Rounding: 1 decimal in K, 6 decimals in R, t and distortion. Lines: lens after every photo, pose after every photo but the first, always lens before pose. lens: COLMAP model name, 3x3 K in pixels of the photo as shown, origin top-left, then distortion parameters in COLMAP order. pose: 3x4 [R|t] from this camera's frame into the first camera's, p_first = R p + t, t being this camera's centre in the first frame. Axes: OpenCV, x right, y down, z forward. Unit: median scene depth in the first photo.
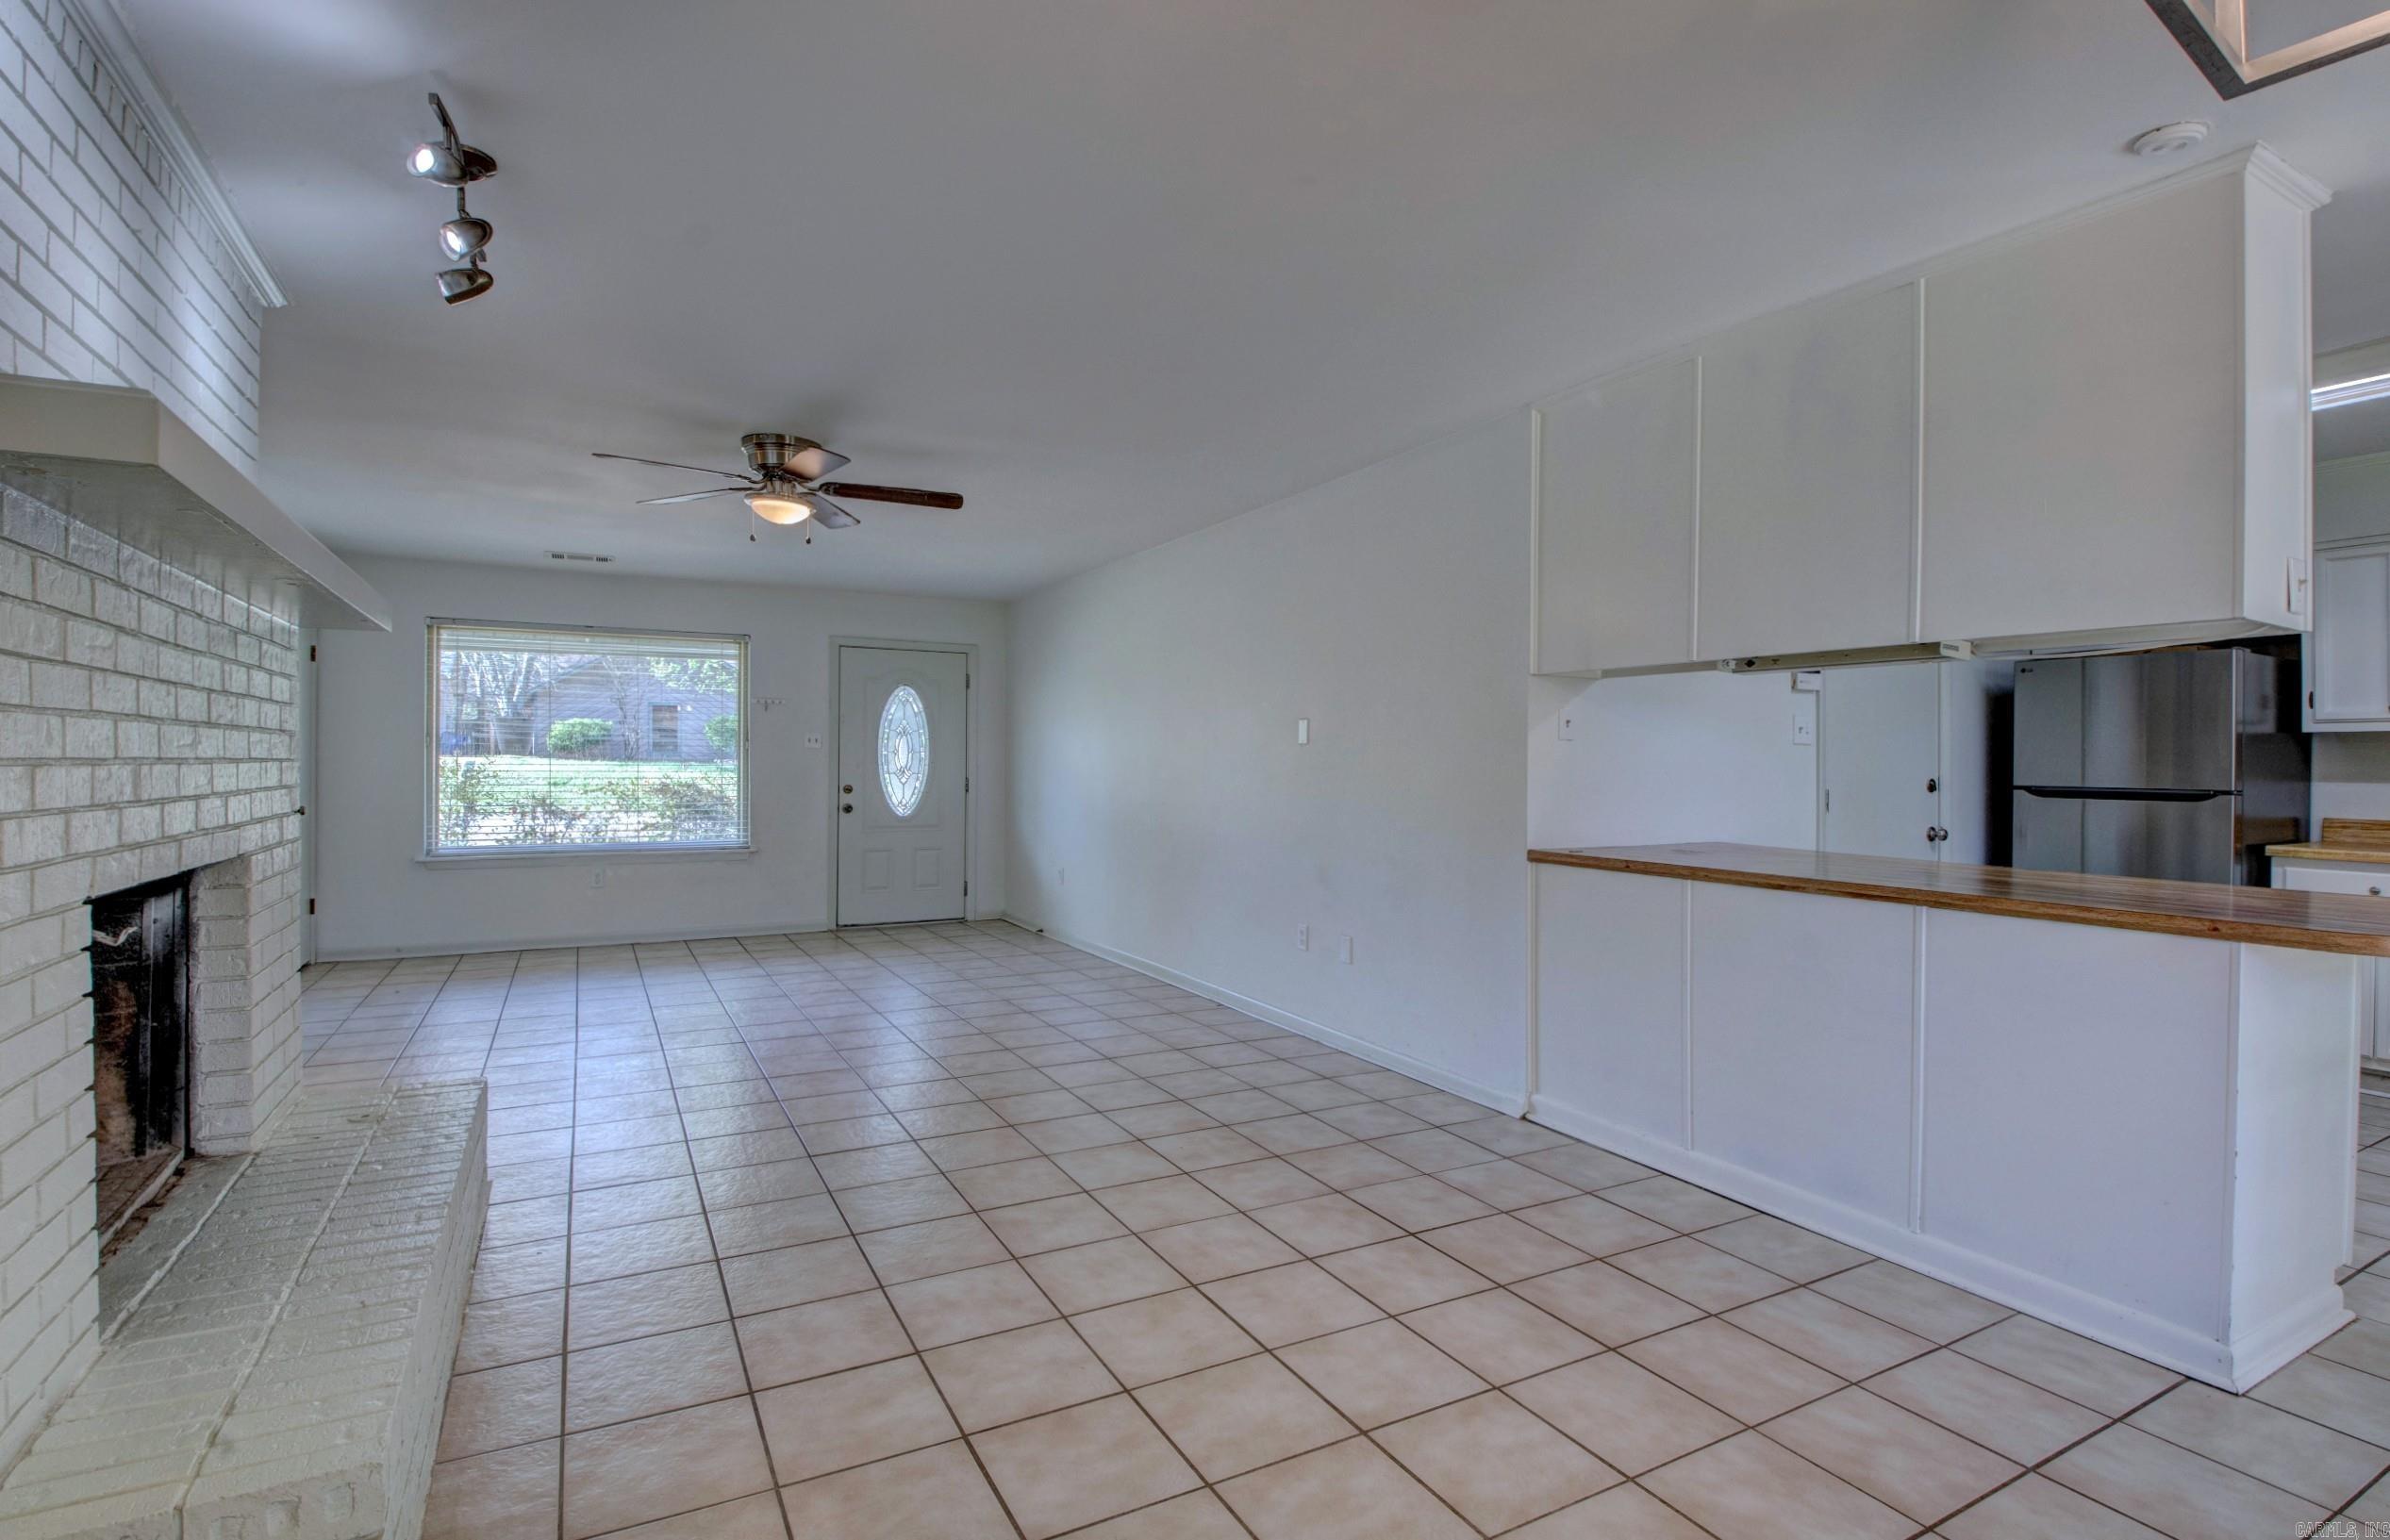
lens RADIAL K [[1118.7, 0, 1185.9], [0, 1118.7, 758.2], [0, 0, 1]] dist [0.006202, -0.019881]
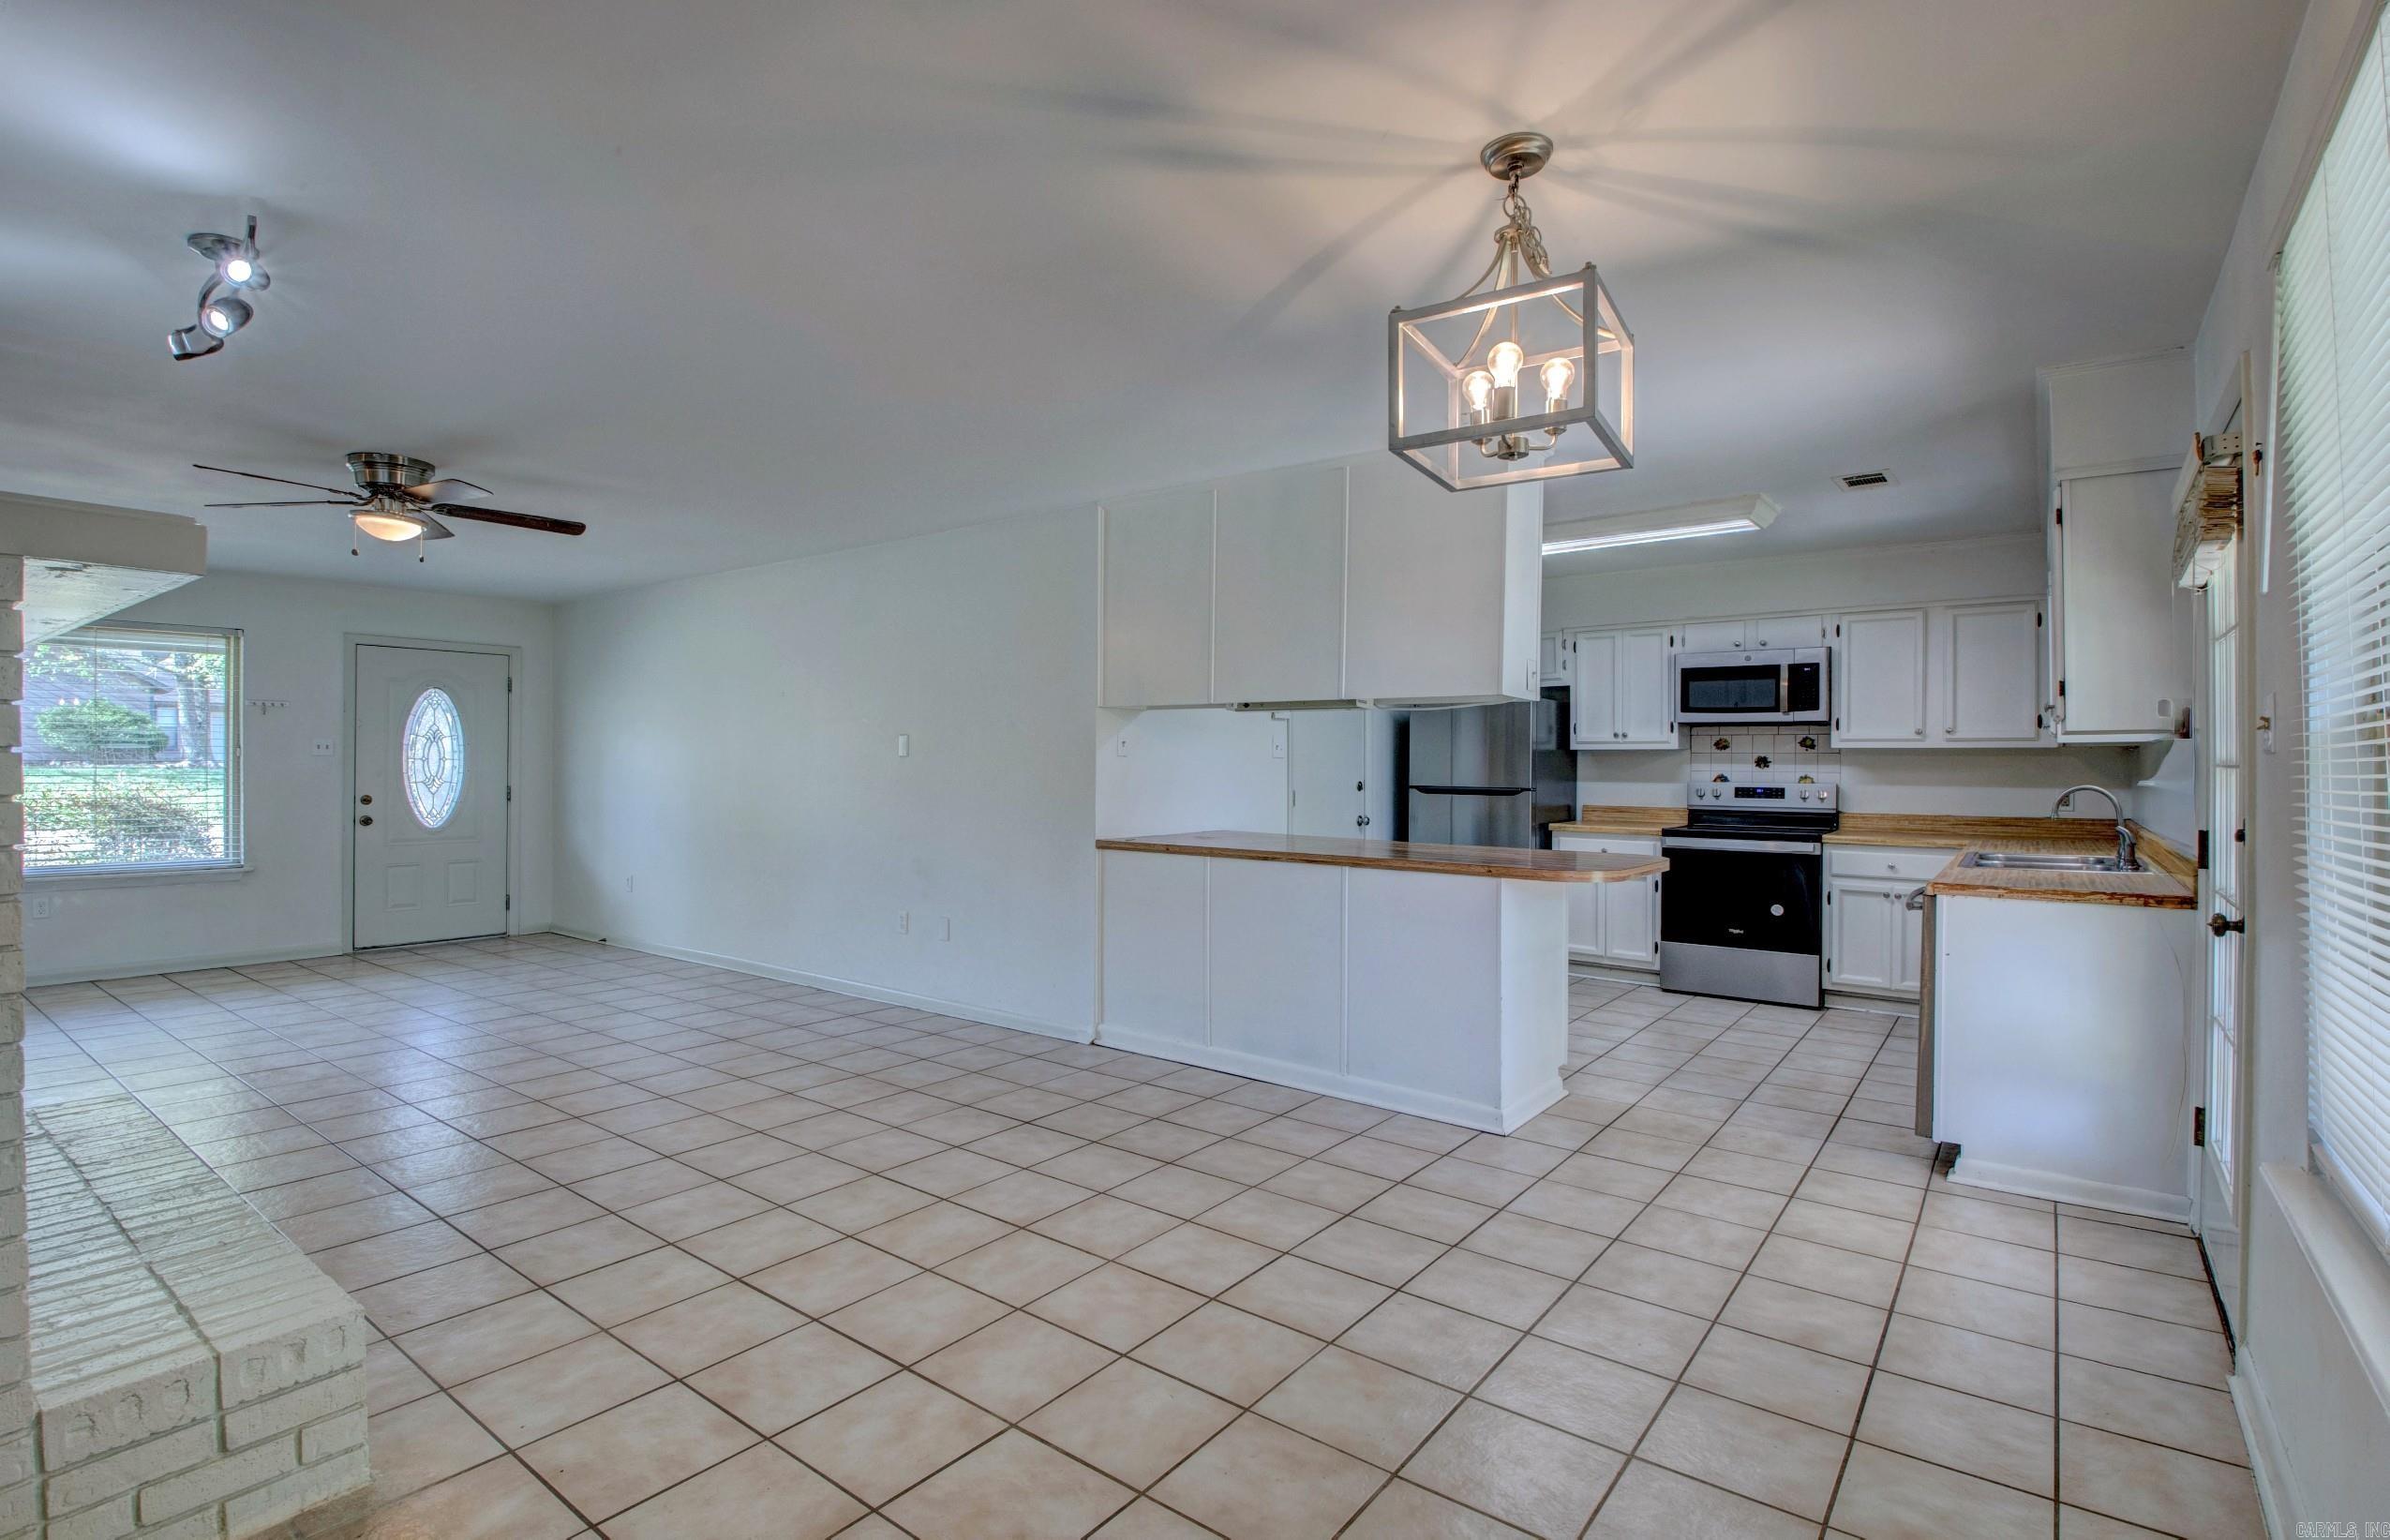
lens RADIAL K [[1118.8, 0, 1178.4], [0, 1118.8, 761.0], [0, 0, 1]] dist [0.006202, -0.019881]
pose [[0.914981, -0.001814, 0.403492, -0.128984], [0.000760, 0.999996, 0.002773, -0.013756], [-0.403496, -0.002230, 0.914979, -0.231819]]
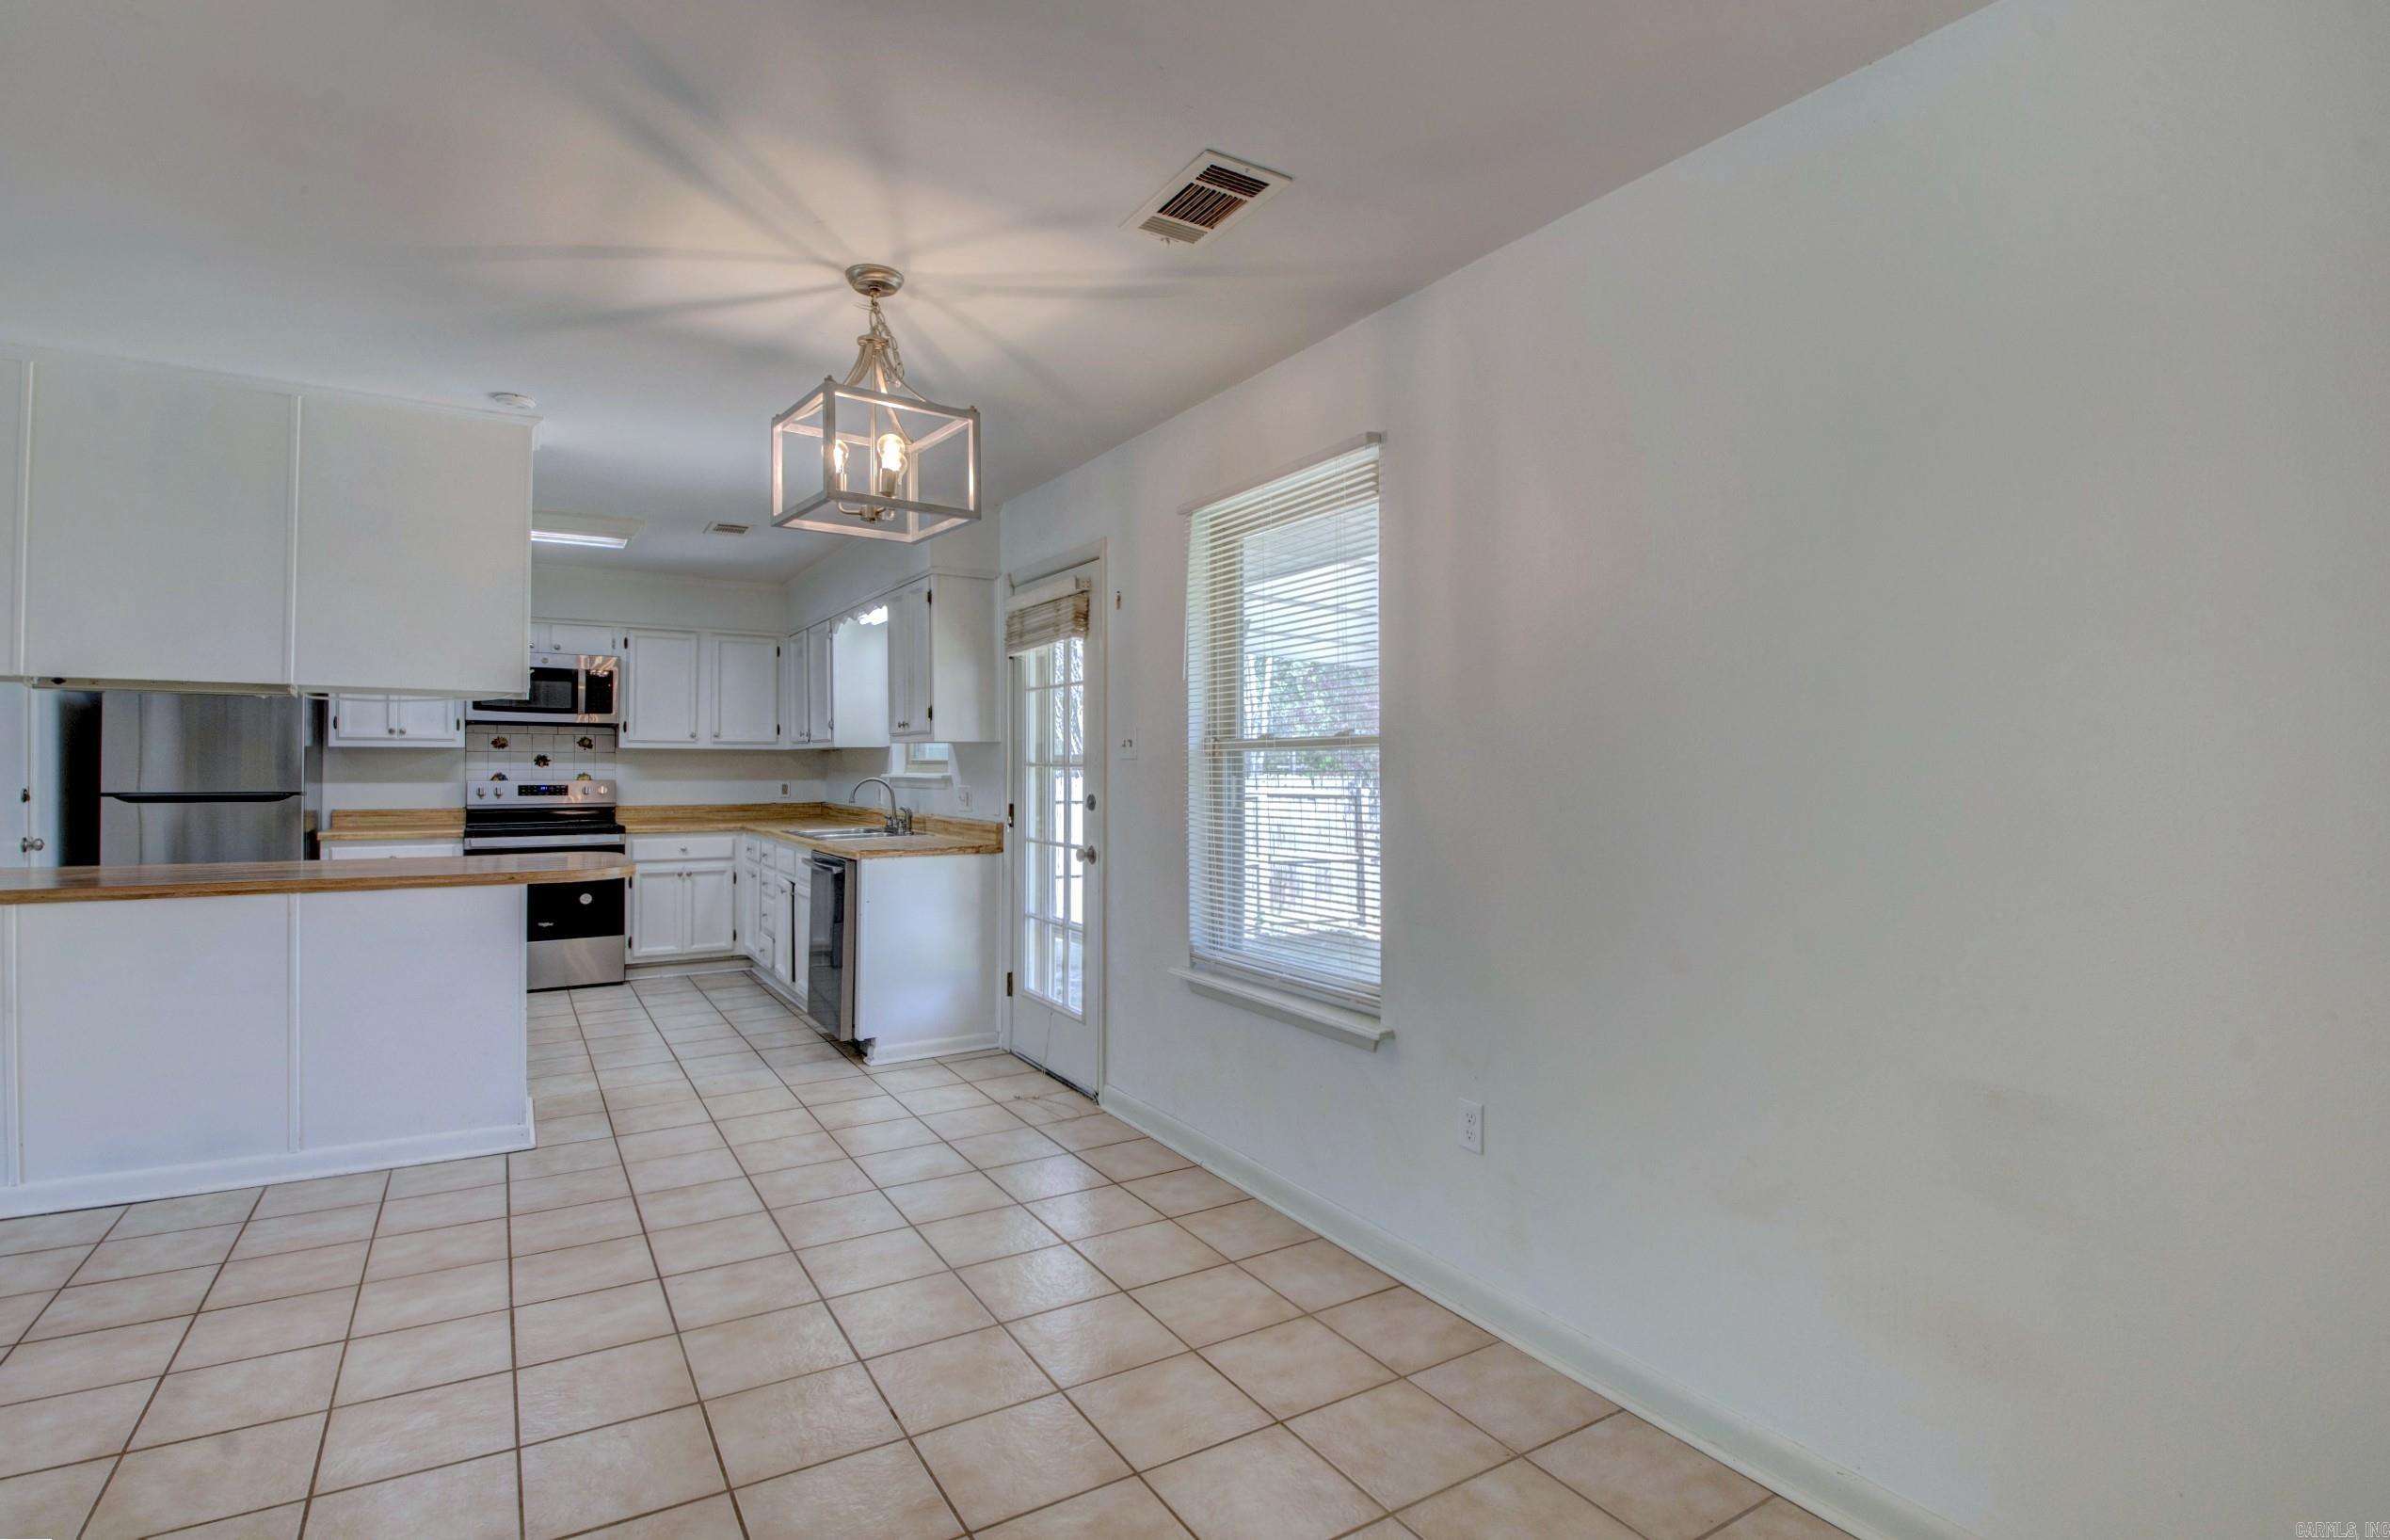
lens RADIAL K [[1118.8, 0, 1197.1], [0, 1118.8, 756.7], [0, 0, 1]] dist [0.006202, -0.019881]
pose [[-0.063188, 0.000016, 0.998002, -0.448958], [-0.004634, 0.999989, -0.000310, -0.017109], [-0.997991, -0.004644, -0.063188, 0.045486]]
